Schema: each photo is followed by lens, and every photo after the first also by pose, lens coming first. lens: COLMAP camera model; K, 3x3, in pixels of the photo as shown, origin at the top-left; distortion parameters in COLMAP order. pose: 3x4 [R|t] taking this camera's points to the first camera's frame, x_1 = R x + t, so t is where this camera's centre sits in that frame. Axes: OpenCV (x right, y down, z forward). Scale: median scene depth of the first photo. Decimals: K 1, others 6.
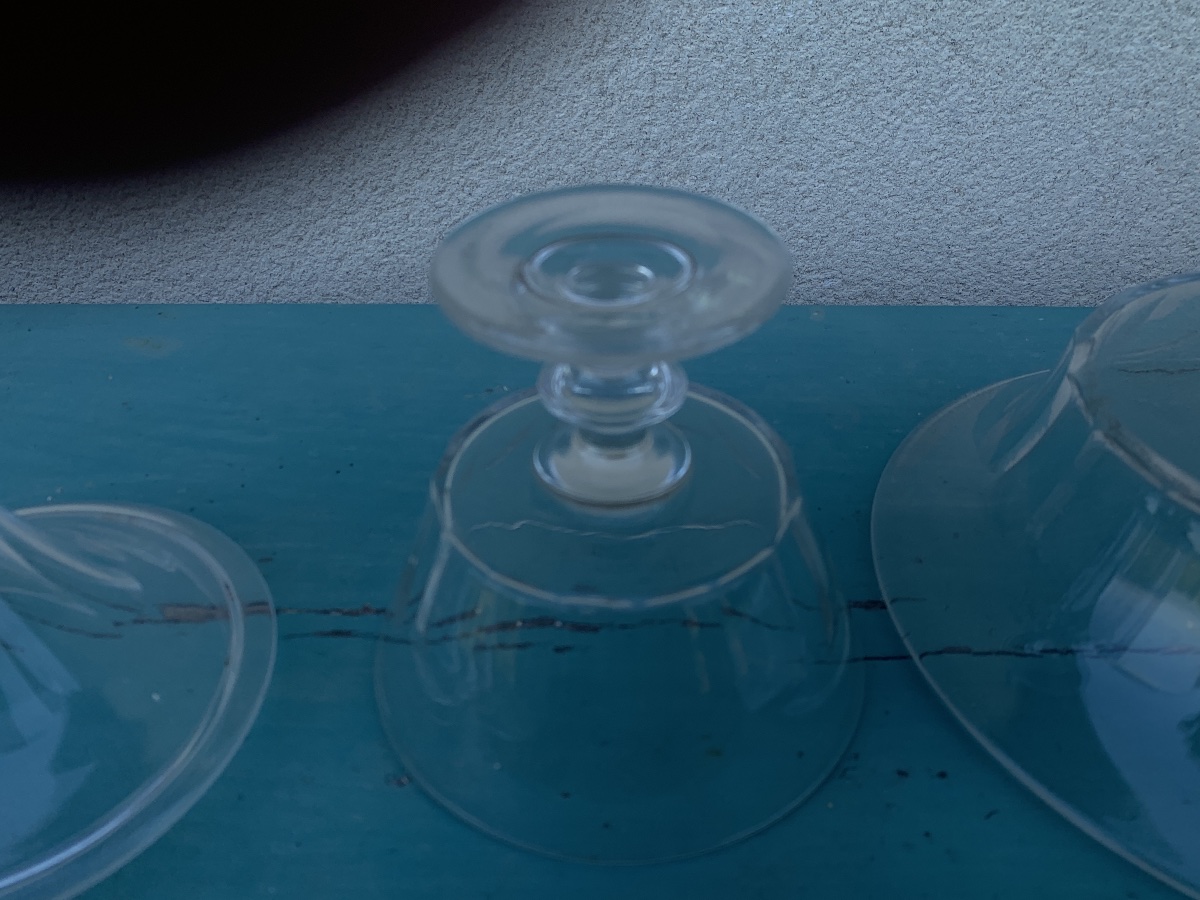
lens RADIAL K [[956.9, 0, 597.5], [0, 956.9, 448.9], [0, 0, 1]] dist [-0.008485, -0.004944]
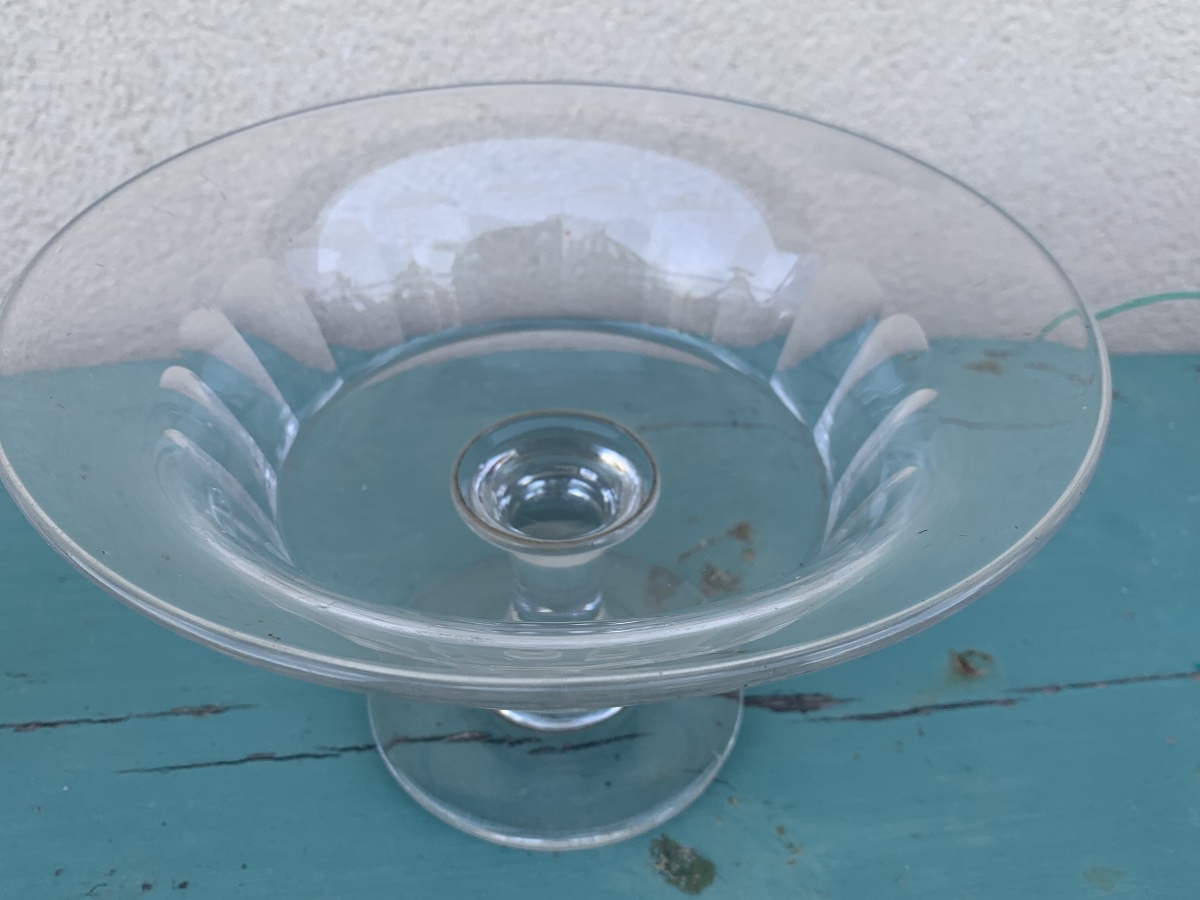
lens RADIAL K [[956.9, 0, 628.5], [0, 956.9, 429.9], [0, 0, 1]] dist [-0.008485, -0.004944]
pose [[0.994872, -0.040347, 0.092742, 0.424569], [0.035162, 0.997762, 0.056875, -0.123306], [-0.094829, -0.053322, 0.994064, -0.062850]]
